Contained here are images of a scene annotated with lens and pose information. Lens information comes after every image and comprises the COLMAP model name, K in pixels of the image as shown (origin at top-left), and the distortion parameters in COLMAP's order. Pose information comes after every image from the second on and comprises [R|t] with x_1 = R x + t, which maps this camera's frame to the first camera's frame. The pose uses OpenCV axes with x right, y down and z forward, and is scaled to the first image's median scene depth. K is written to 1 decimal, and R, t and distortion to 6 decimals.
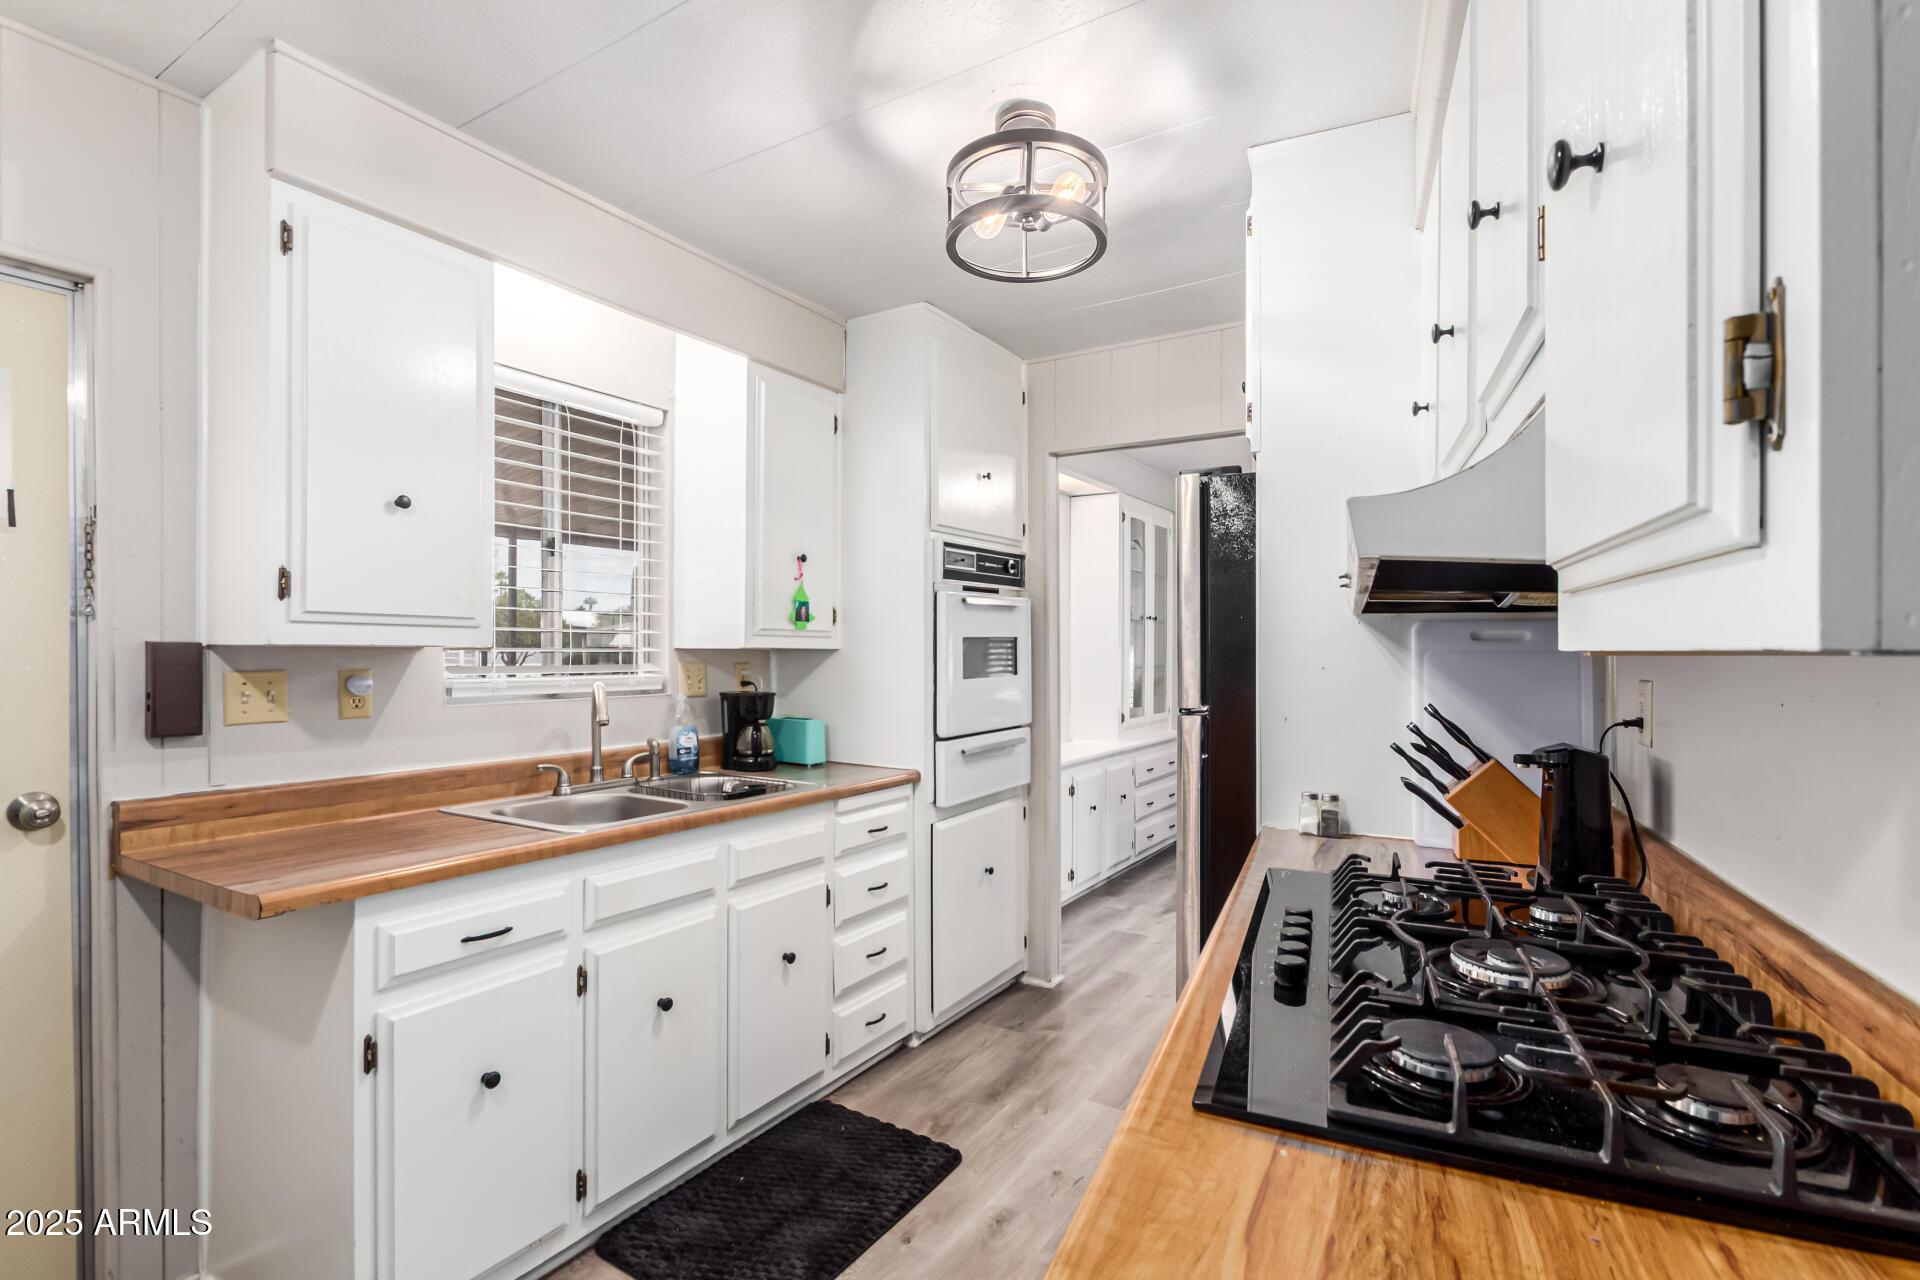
lens RADIAL K [[905.6, 0, 960.4], [0, 905.6, 646.3], [0, 0, 1]] dist [0.003245, 0.000605]
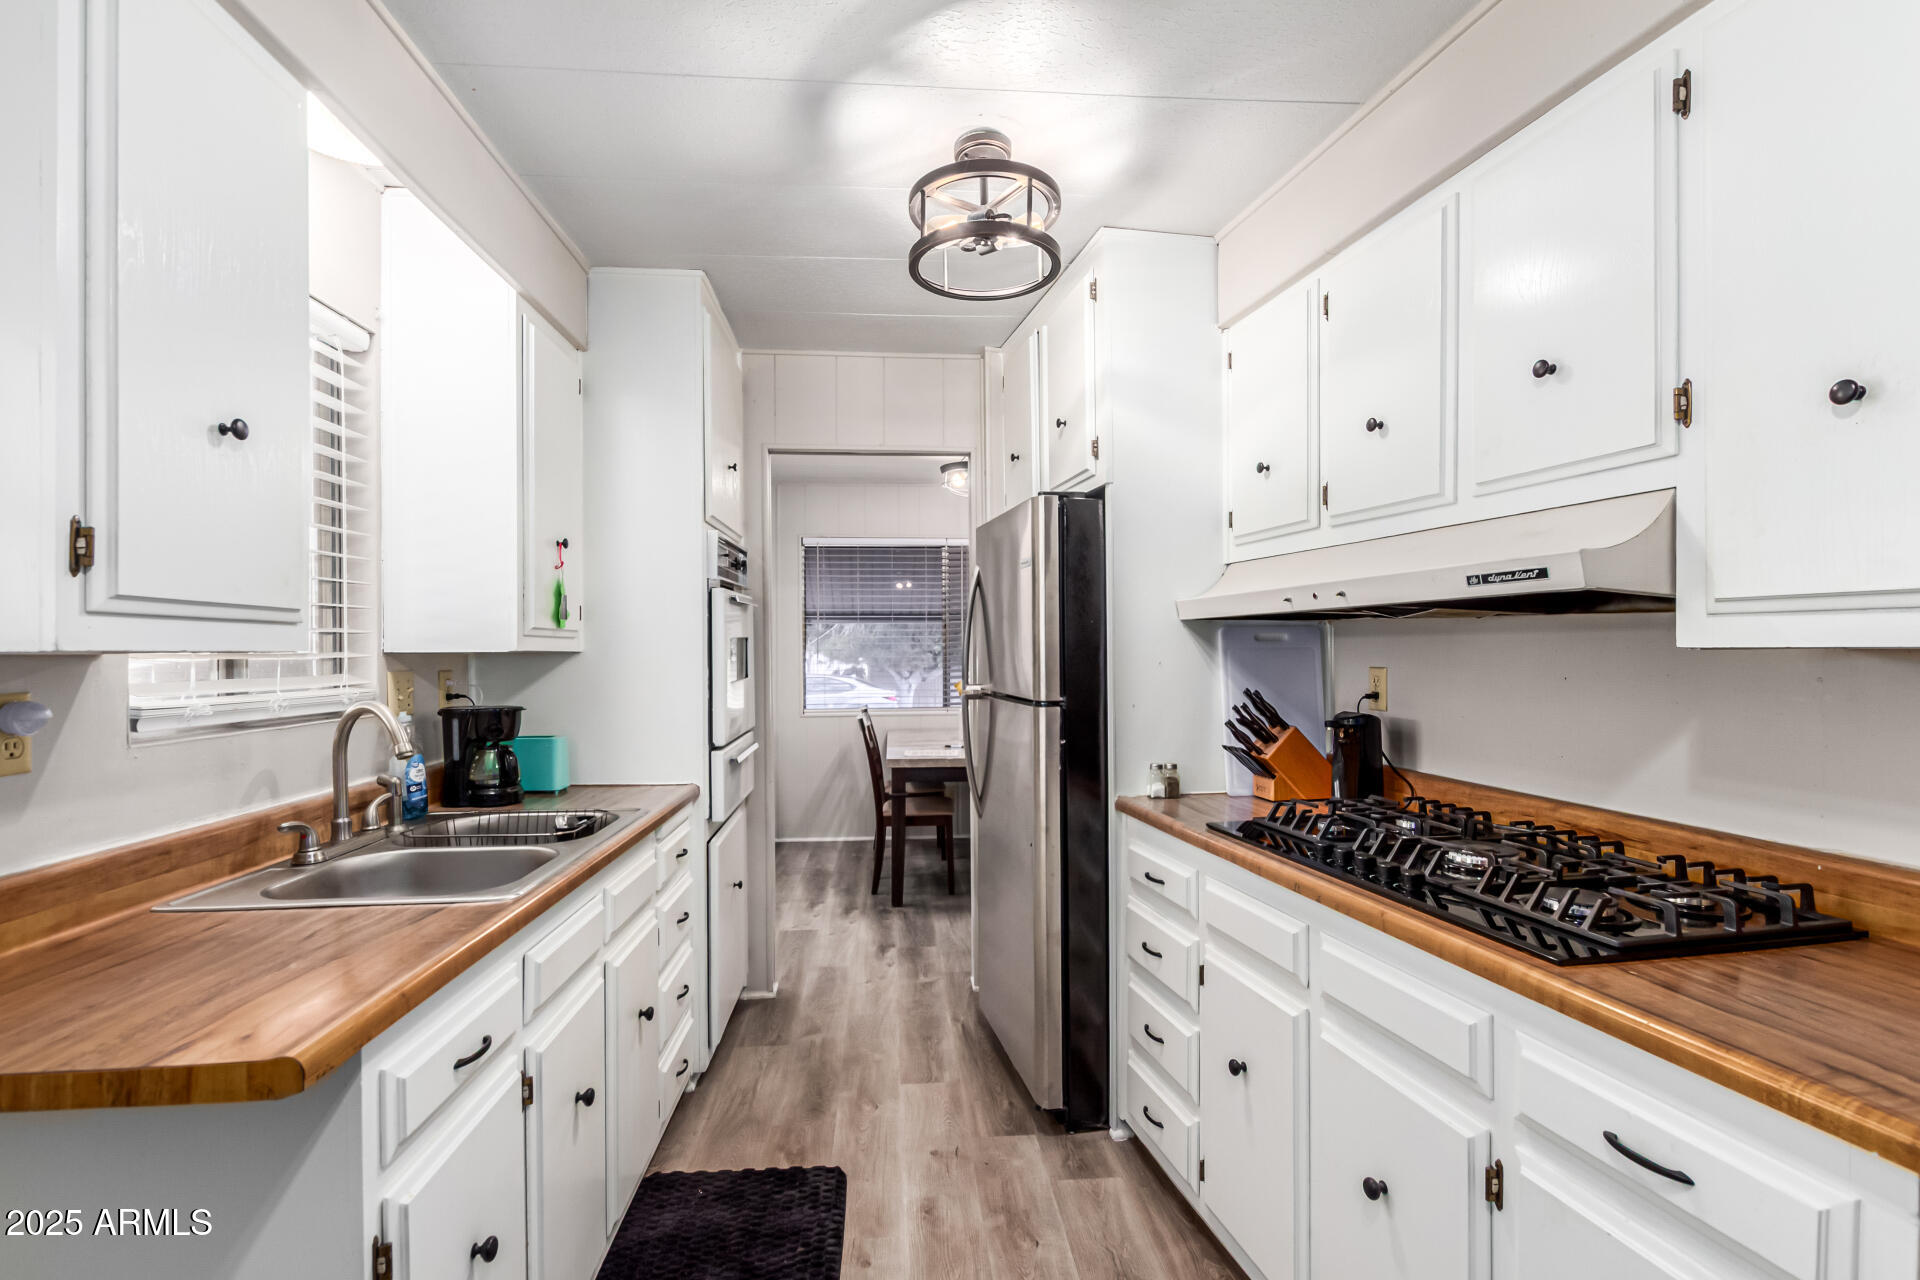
lens RADIAL K [[905.6, 0, 964.0], [0, 905.6, 644.2], [0, 0, 1]] dist [0.003245, 0.000605]
pose [[0.800682, -0.003794, 0.599077, -0.447141], [0.005404, 0.999985, -0.000889, -0.001998], [-0.599065, 0.003949, 0.800691, 0.131120]]
